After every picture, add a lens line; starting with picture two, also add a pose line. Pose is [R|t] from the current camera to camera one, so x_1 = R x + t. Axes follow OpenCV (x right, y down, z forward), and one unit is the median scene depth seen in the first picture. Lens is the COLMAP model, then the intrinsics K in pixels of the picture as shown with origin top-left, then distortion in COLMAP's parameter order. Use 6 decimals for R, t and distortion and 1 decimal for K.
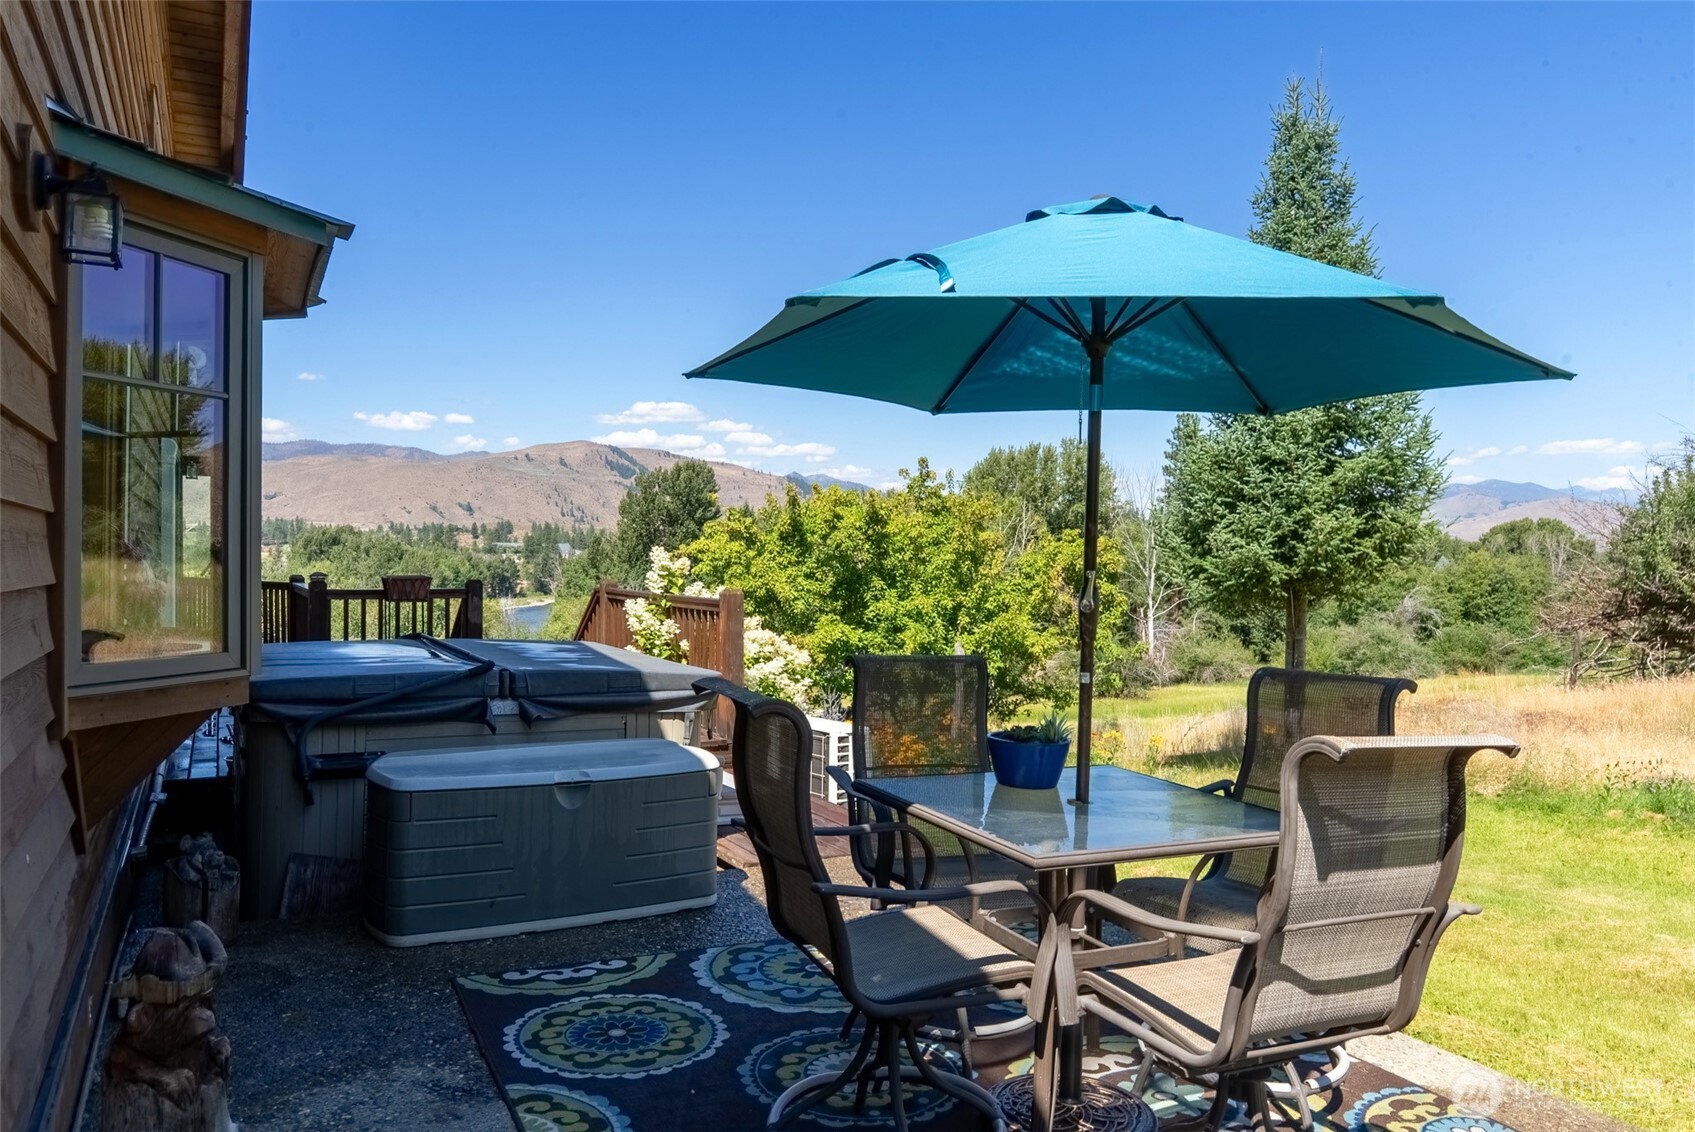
lens RADIAL K [[1142.5, 0, 845.4], [0, 1142.5, 567.2], [0, 0, 1]] dist [-0.002456, -0.000051]
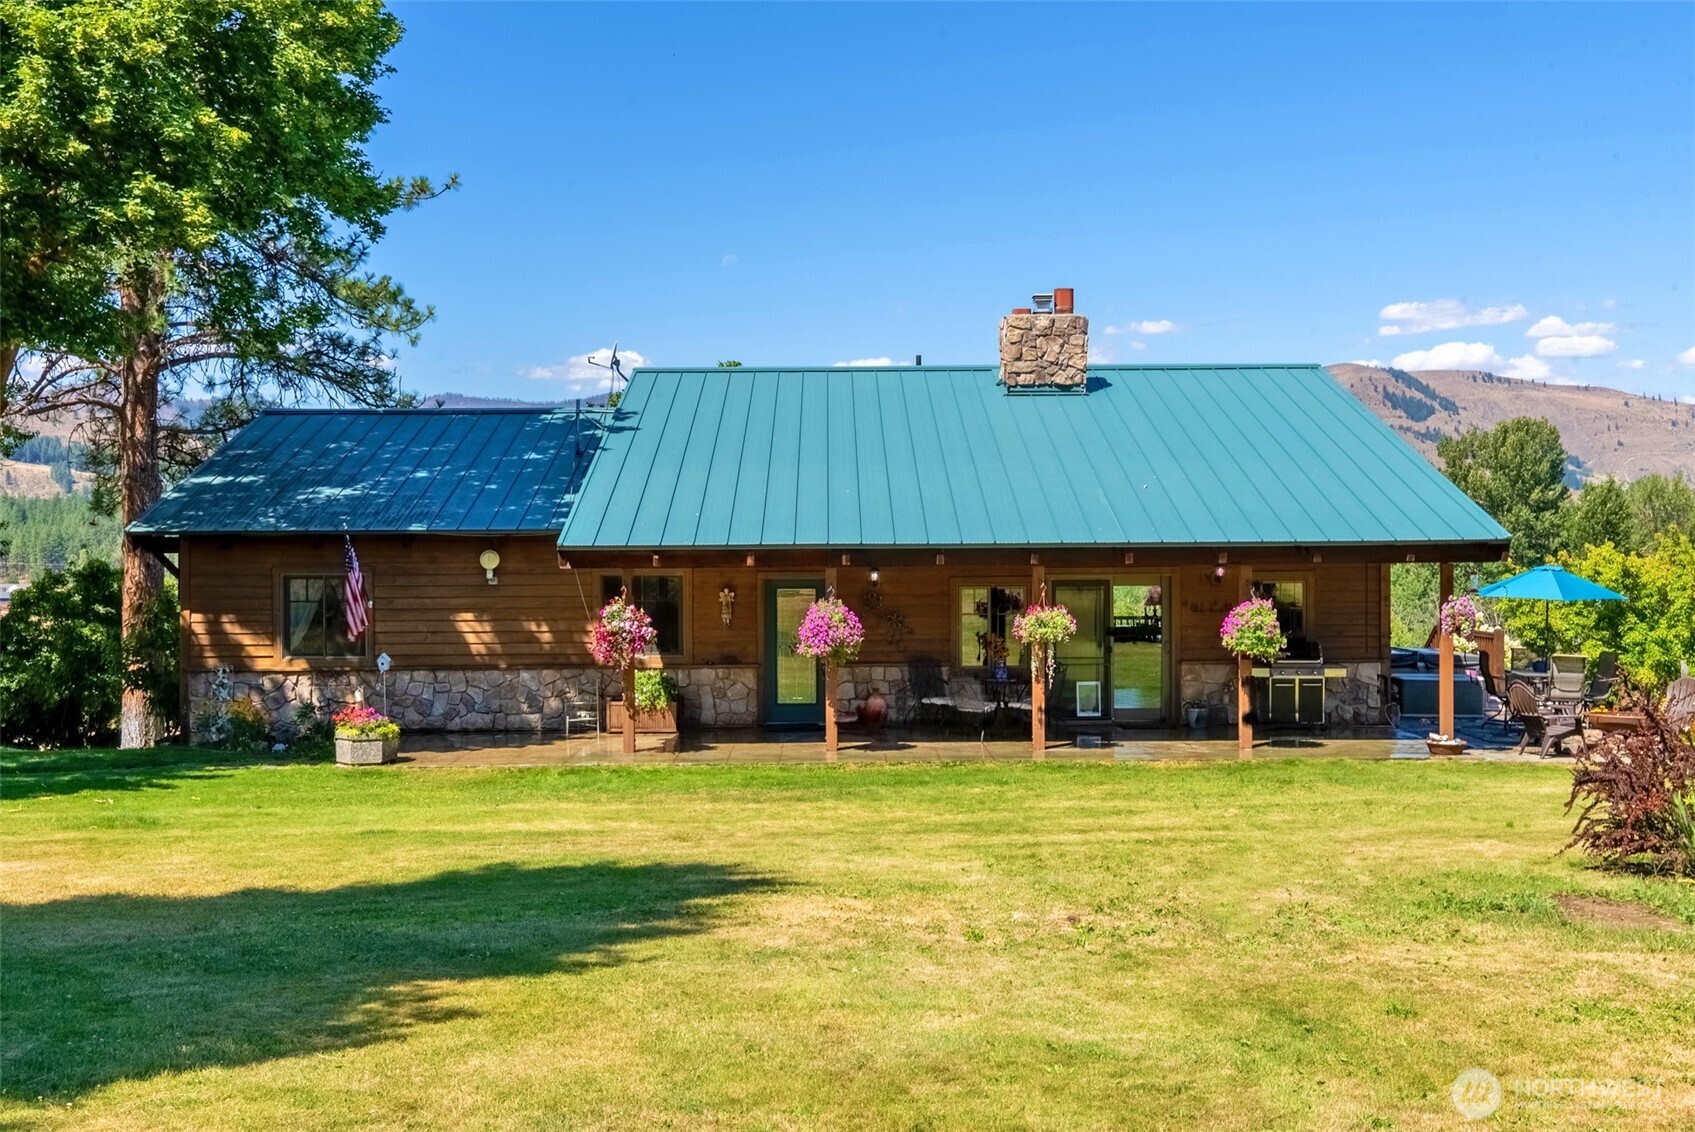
lens RADIAL K [[1805.2, 0, 845.9], [0, 1805.2, 565.4], [0, 0, 1]] dist [0.022087, 0.000000]
pose [[0.878972, -0.009919, -0.476770, 0.242278], [0.009820, 0.999948, -0.002699, -0.055383], [0.476772, -0.002310, 0.879024, -1.426451]]
